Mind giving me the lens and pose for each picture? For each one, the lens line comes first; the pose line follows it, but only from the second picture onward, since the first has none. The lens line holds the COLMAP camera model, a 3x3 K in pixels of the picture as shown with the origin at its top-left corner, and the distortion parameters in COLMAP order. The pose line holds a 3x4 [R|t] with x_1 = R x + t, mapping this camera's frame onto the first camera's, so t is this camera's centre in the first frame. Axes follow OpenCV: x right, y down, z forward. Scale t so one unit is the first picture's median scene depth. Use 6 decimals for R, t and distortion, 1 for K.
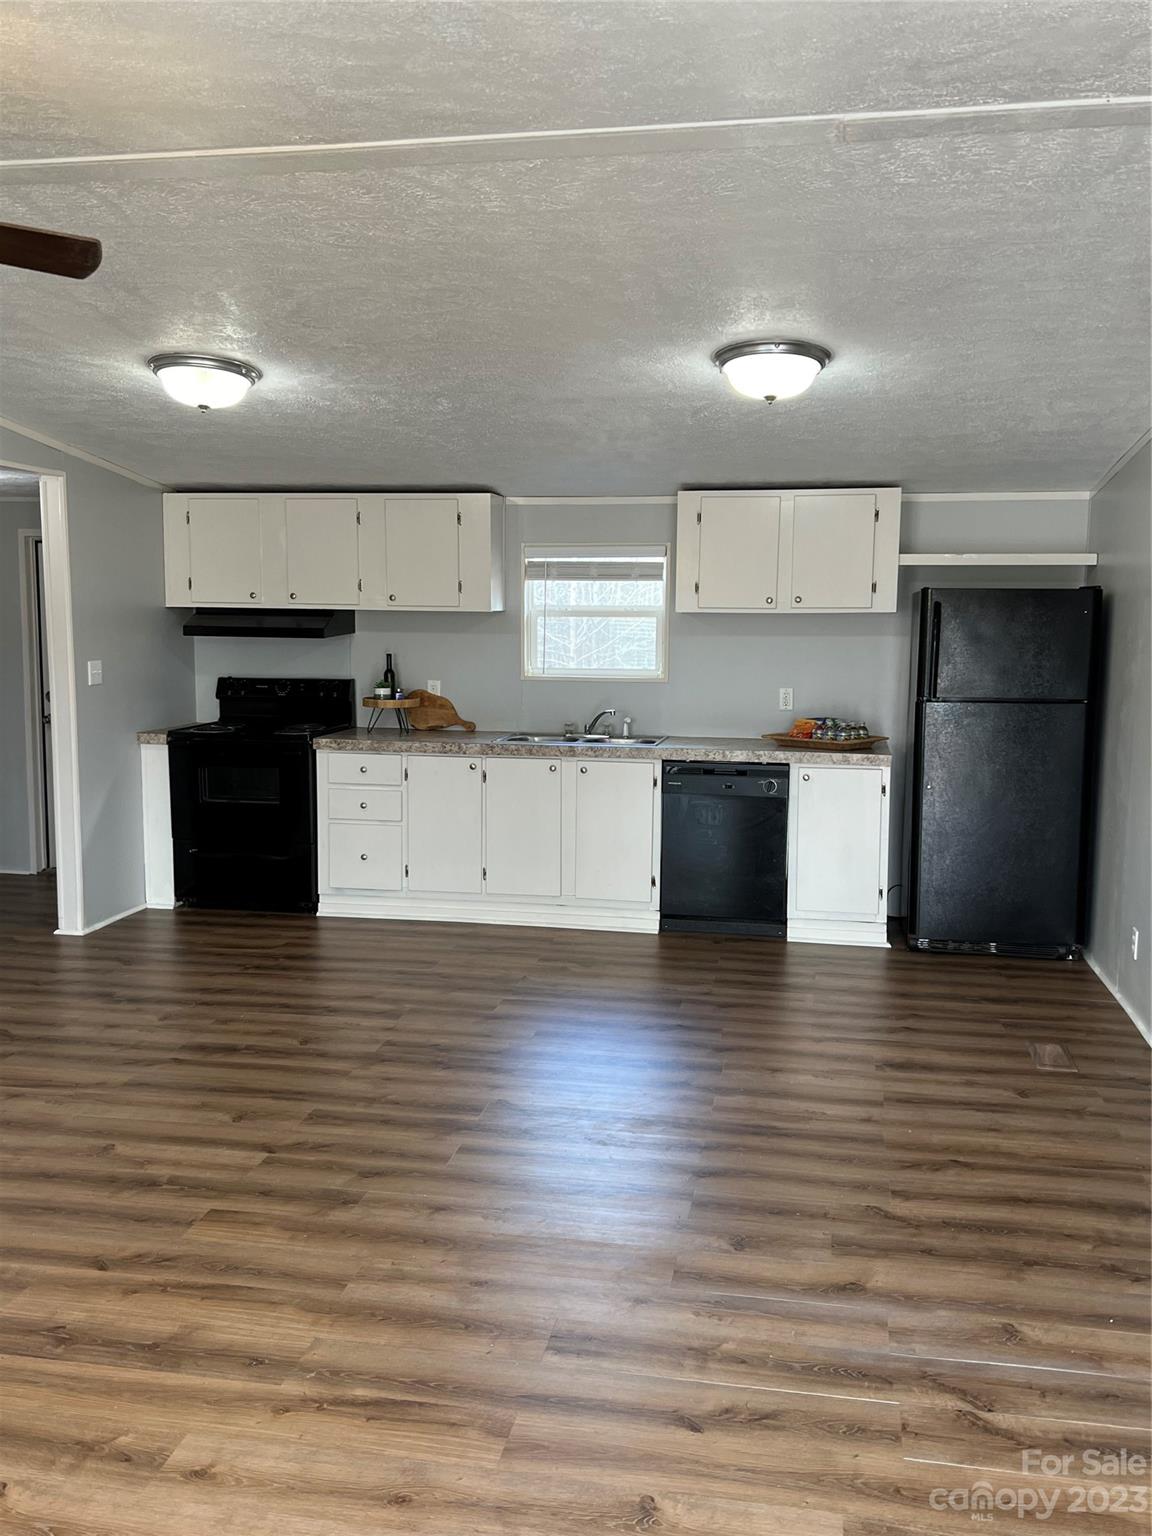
lens RADIAL K [[1356.0, 0, 568.3], [0, 1356.0, 770.6], [0, 0, 1]] dist [0.162512, -0.264095]
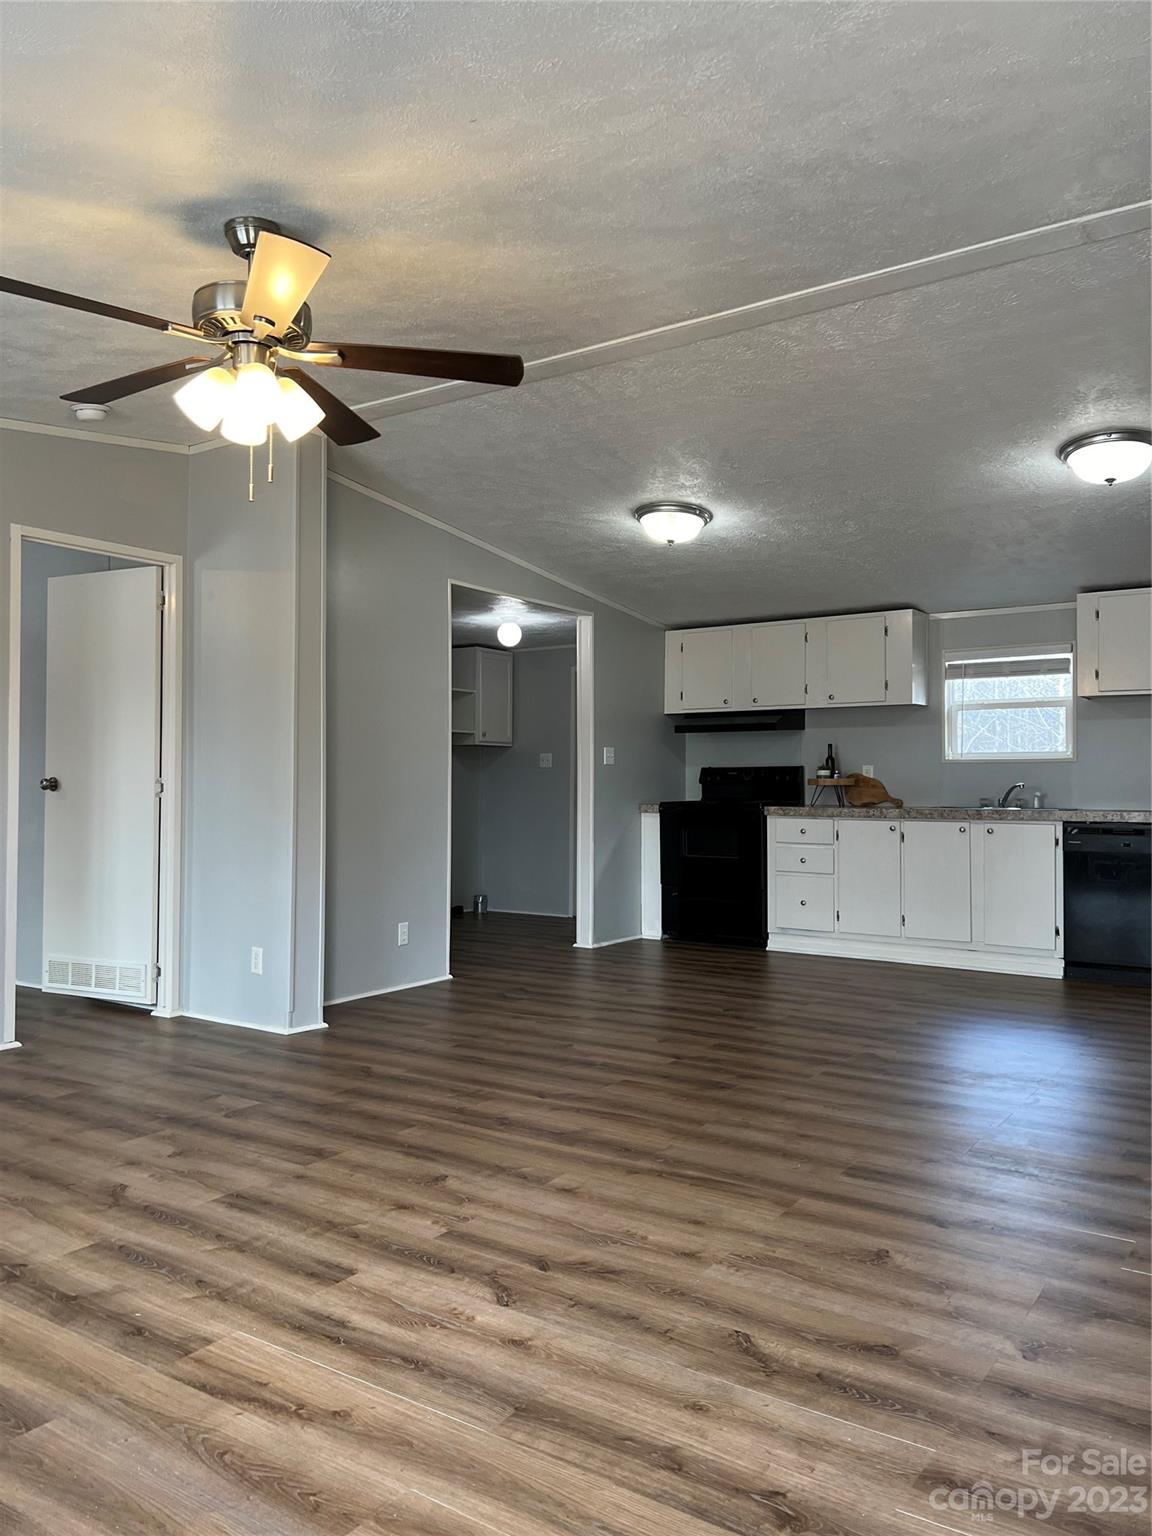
lens RADIAL K [[1159.8, 0, 576.0], [0, 1159.8, 768.0], [0, 0, 1]] dist [0.046880, -0.053139]
pose [[0.916255, -0.010959, -0.400445, 0.087222], [-0.043083, 0.991132, -0.125702, 0.086911], [0.398272, 0.132427, 0.907658, -0.053762]]
